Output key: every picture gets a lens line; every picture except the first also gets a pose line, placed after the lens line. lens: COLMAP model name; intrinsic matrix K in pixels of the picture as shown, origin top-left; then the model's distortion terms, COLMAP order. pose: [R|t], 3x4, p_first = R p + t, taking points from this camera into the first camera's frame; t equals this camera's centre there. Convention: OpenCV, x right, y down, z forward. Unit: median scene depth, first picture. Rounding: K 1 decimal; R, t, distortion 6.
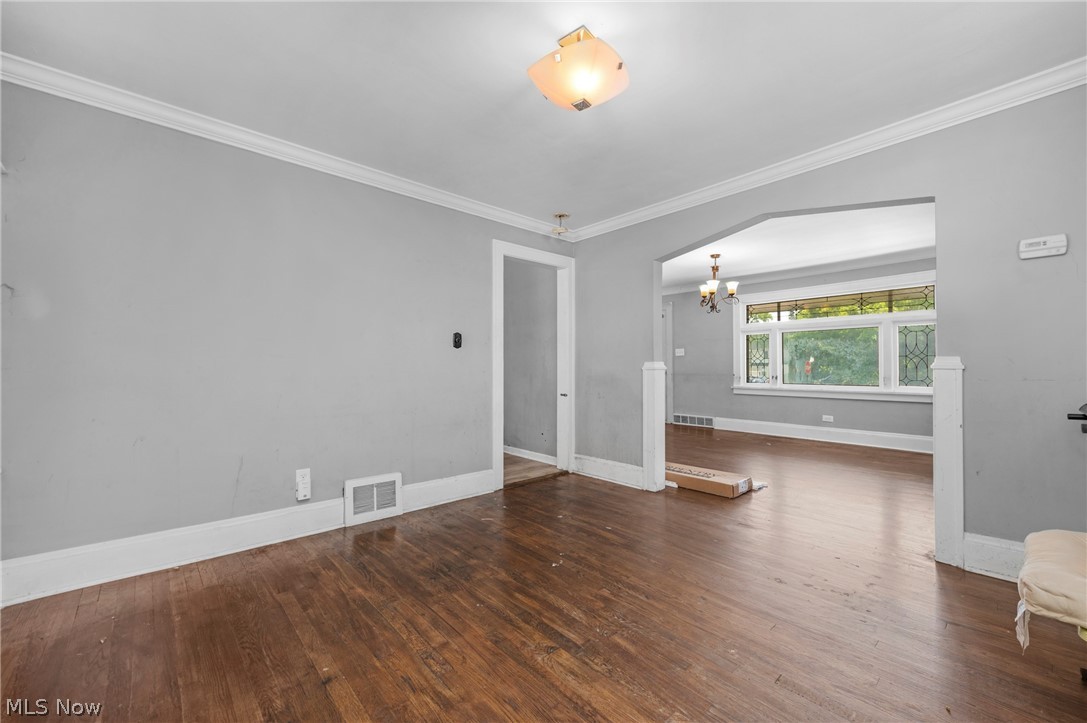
lens RADIAL K [[435.7, 0, 566.0], [0, 435.7, 361.9], [0, 0, 1]] dist [0.019152, -0.006743]
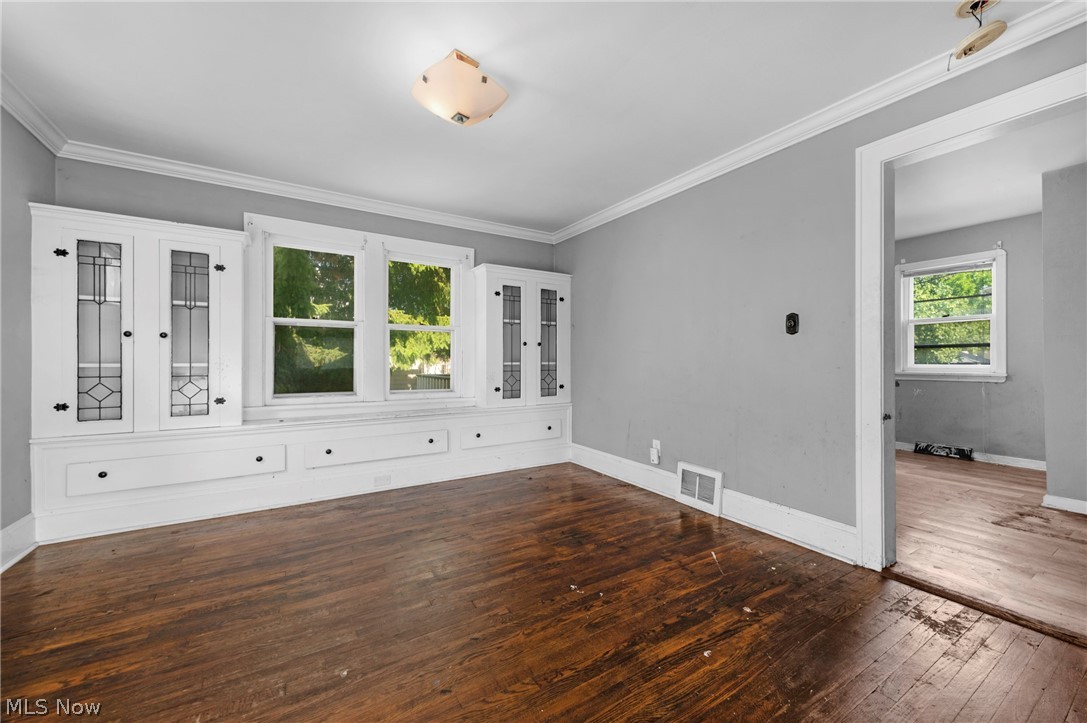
lens RADIAL K [[416.9, 0, 548.3], [0, 416.9, 359.4], [0, 0, 1]] dist [0.014654, -0.000039]
pose [[-0.190436, -0.000909, -0.981699, 0.534731], [0.009746, 0.999949, -0.002817, 0.002789], [0.981651, -0.010104, -0.190417, 0.729928]]
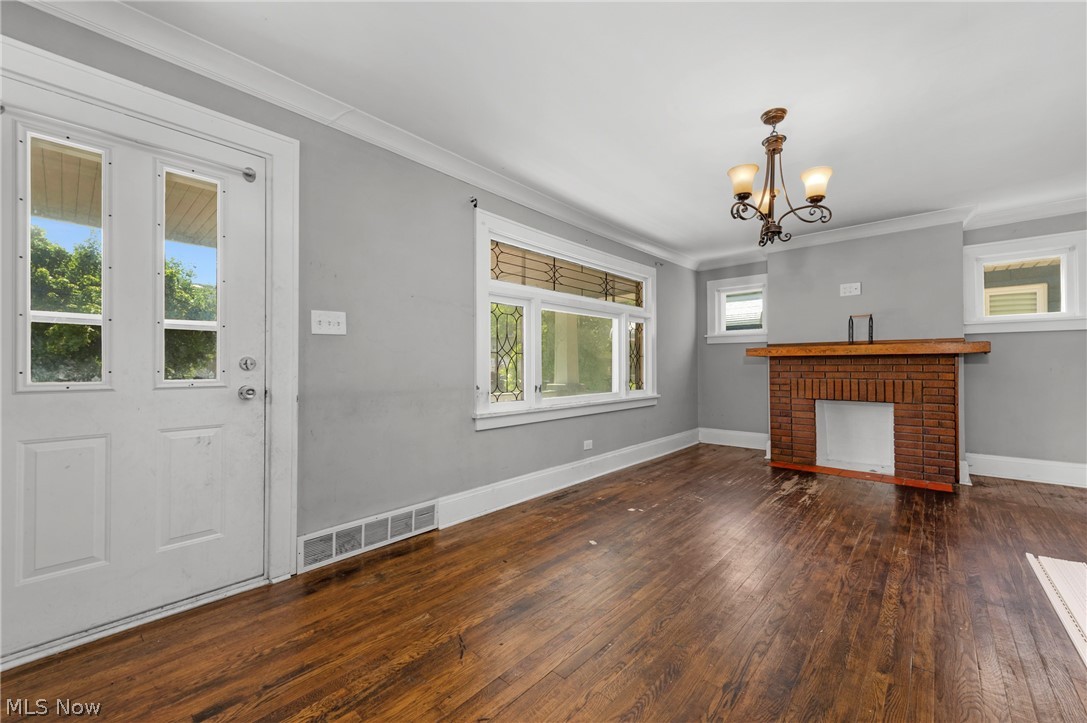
lens RADIAL K [[435.7, 0, 566.0], [0, 435.7, 361.9], [0, 0, 1]] dist [0.019152, -0.006743]
pose [[-0.101310, 0.015513, 0.994734, -0.119108], [-0.003868, 0.999865, -0.015987, 0.020207], [-0.994847, -0.005468, -0.101236, 1.852130]]
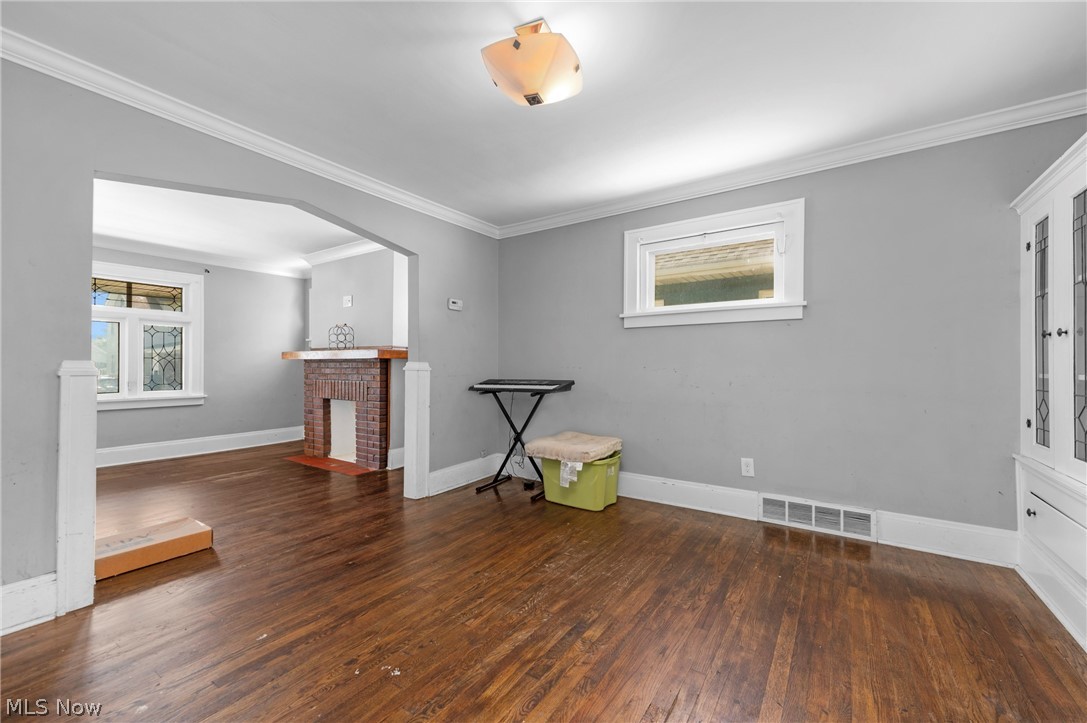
lens RADIAL K [[435.8, 0, 543.5], [0, 435.8, 364.5], [0, 0, 1]] dist [0.012864, 0.000115]
pose [[-0.218175, 0.008494, 0.975873, -0.470369], [-0.008194, 0.999911, -0.010536, 0.005242], [-0.975875, -0.010295, -0.218086, 0.609847]]
